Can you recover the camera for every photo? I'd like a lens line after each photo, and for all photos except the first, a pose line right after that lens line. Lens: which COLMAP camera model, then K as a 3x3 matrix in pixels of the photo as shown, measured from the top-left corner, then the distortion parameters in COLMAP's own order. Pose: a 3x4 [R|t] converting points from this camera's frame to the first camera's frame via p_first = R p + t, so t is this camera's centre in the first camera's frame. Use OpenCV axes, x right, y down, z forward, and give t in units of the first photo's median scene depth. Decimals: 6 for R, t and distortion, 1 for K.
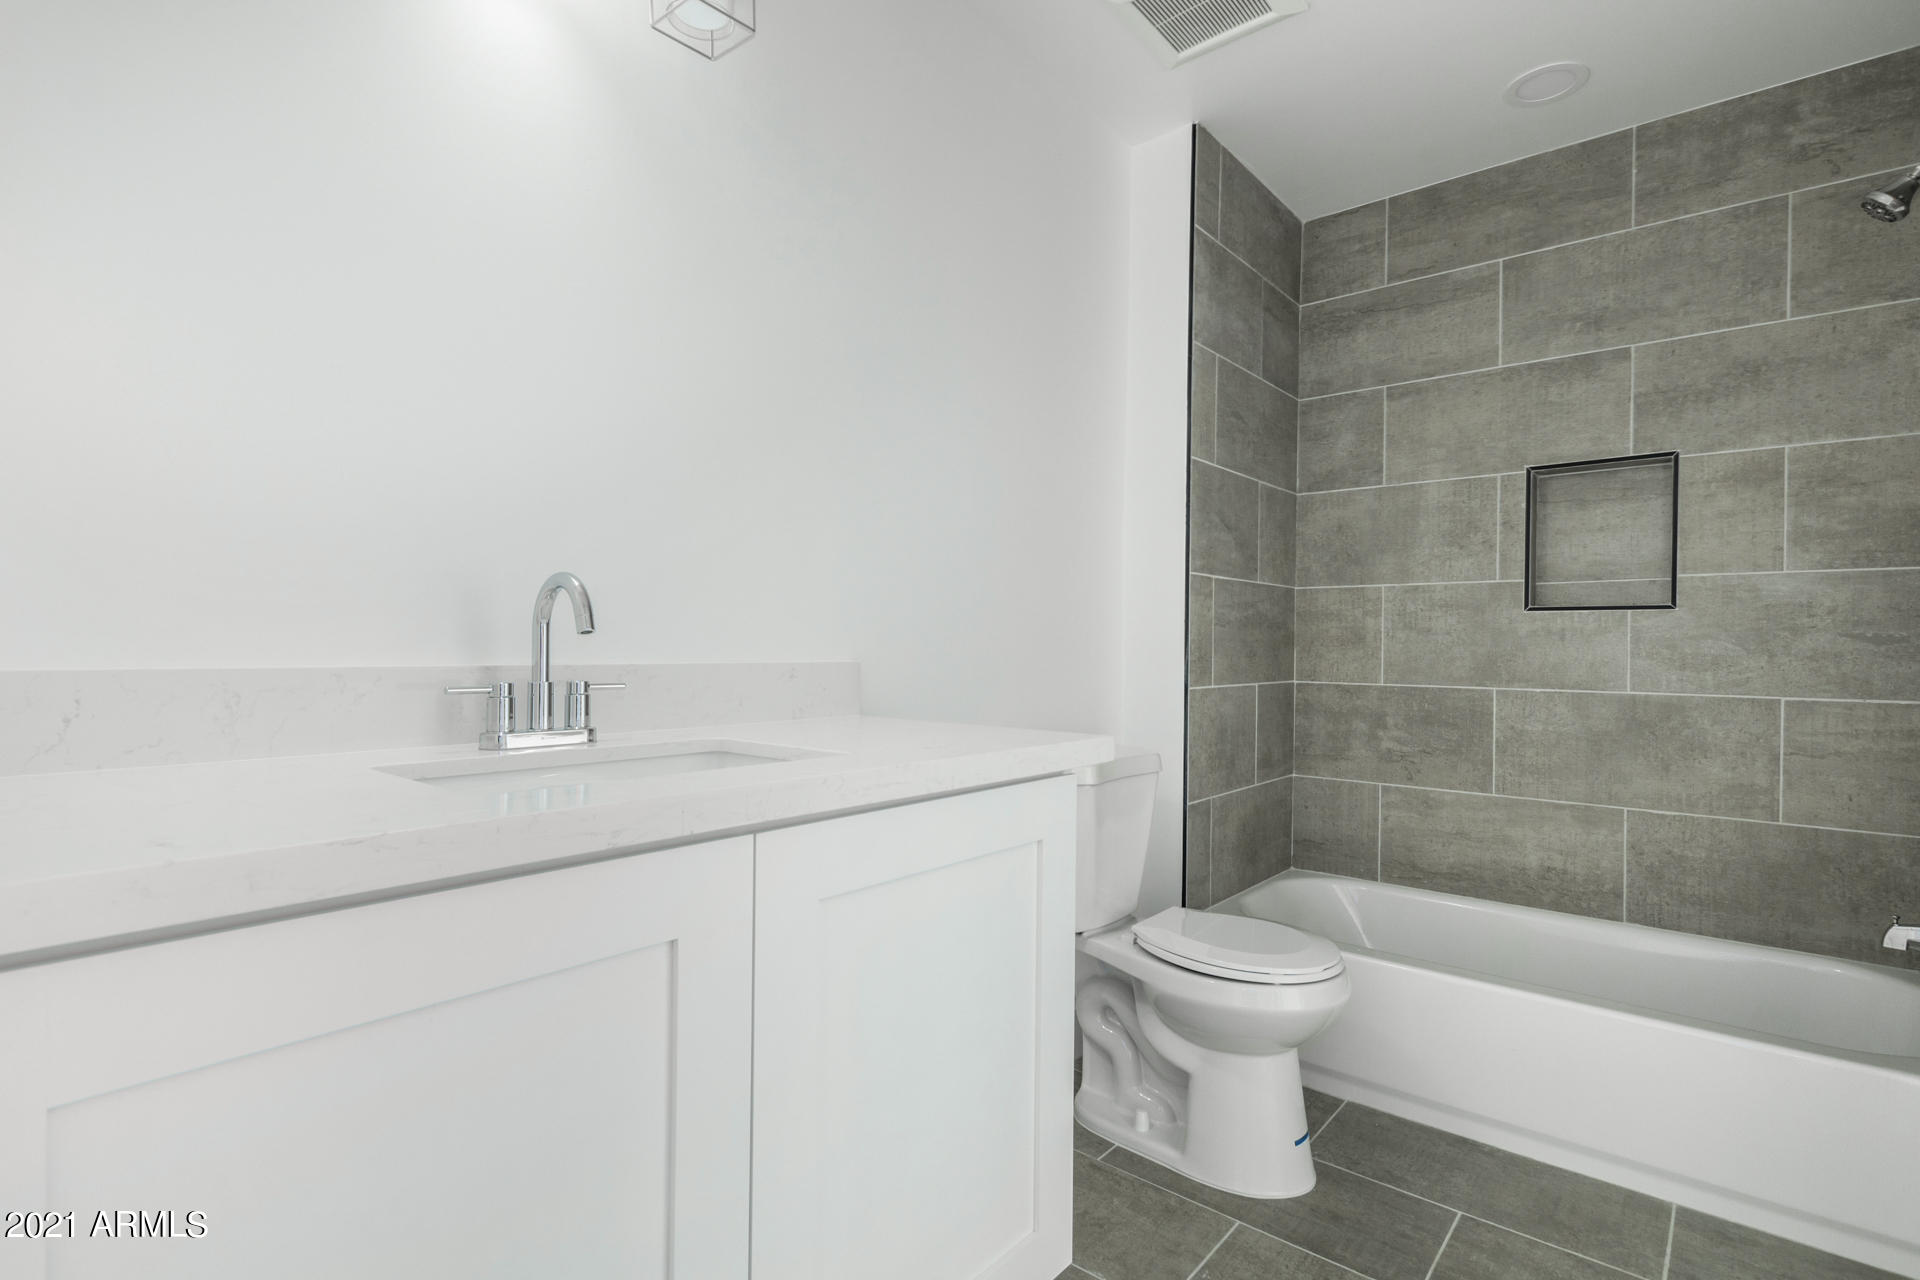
lens RADIAL K [[913.2, 0, 965.1], [0, 913.2, 646.5], [0, 0, 1]] dist [0.001688, -0.000691]
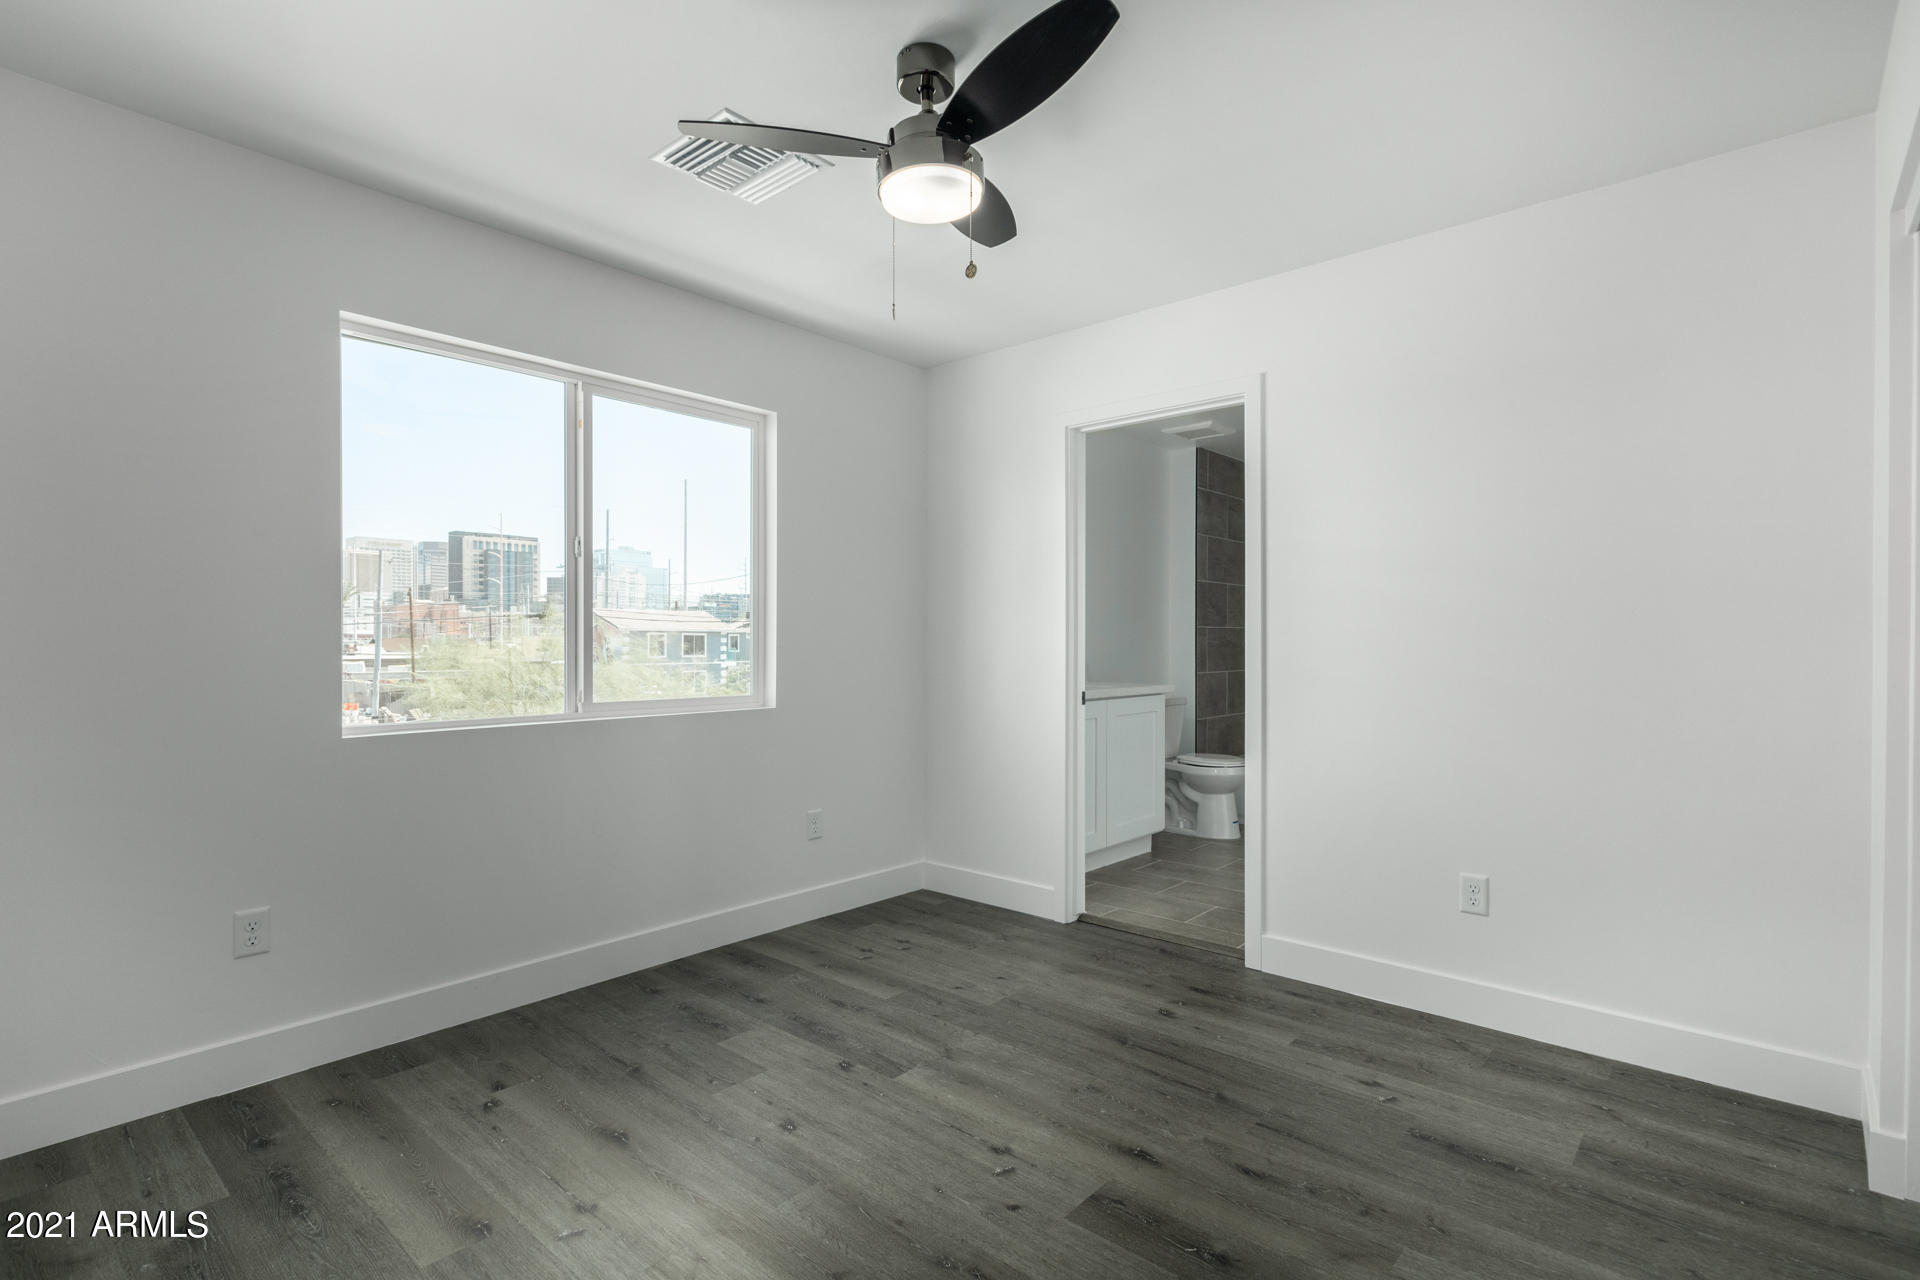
lens RADIAL K [[913.2, 0, 965.1], [0, 913.2, 646.5], [0, 0, 1]] dist [0.001688, -0.000691]
pose [[0.999850, -0.008682, -0.014961, -0.369488], [0.008692, 0.999962, 0.000567, -0.034009], [0.014956, -0.000697, 0.999888, -1.584558]]
